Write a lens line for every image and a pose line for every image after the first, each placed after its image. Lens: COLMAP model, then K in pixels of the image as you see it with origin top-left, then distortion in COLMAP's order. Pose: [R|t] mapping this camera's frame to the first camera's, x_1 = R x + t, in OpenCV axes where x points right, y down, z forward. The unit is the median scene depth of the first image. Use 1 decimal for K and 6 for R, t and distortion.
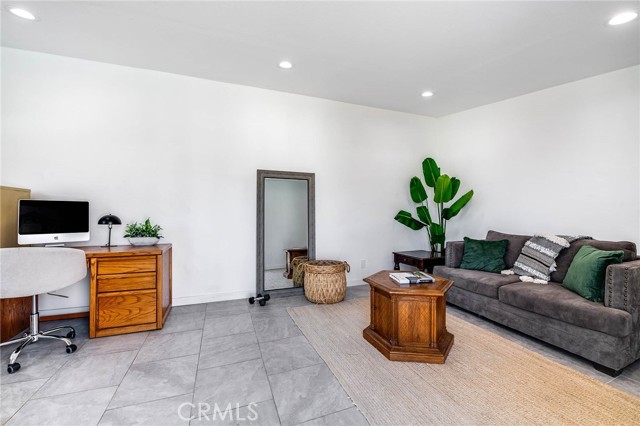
lens RADIAL K [[248.8, 0, 308.5], [0, 248.8, 209.3], [0, 0, 1]] dist [-0.016554, -0.000865]
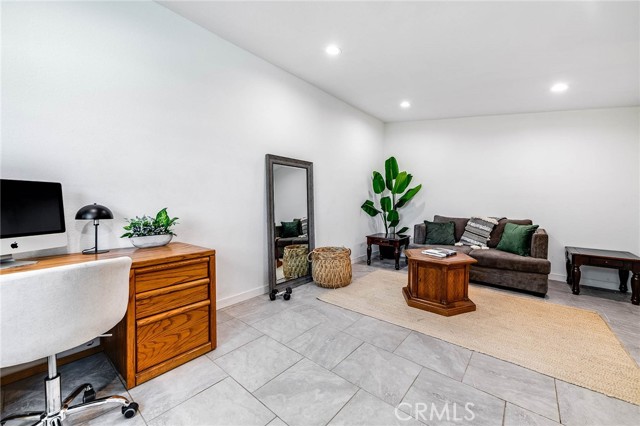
lens RADIAL K [[248.8, 0, 305.4], [0, 248.8, 211.0], [0, 0, 1]] dist [-0.016554, -0.000865]
pose [[0.881703, -0.015363, 0.471555, -0.711703], [-0.009880, 0.998649, 0.051008, 0.000460], [-0.471701, -0.049633, 0.880360, 0.182961]]
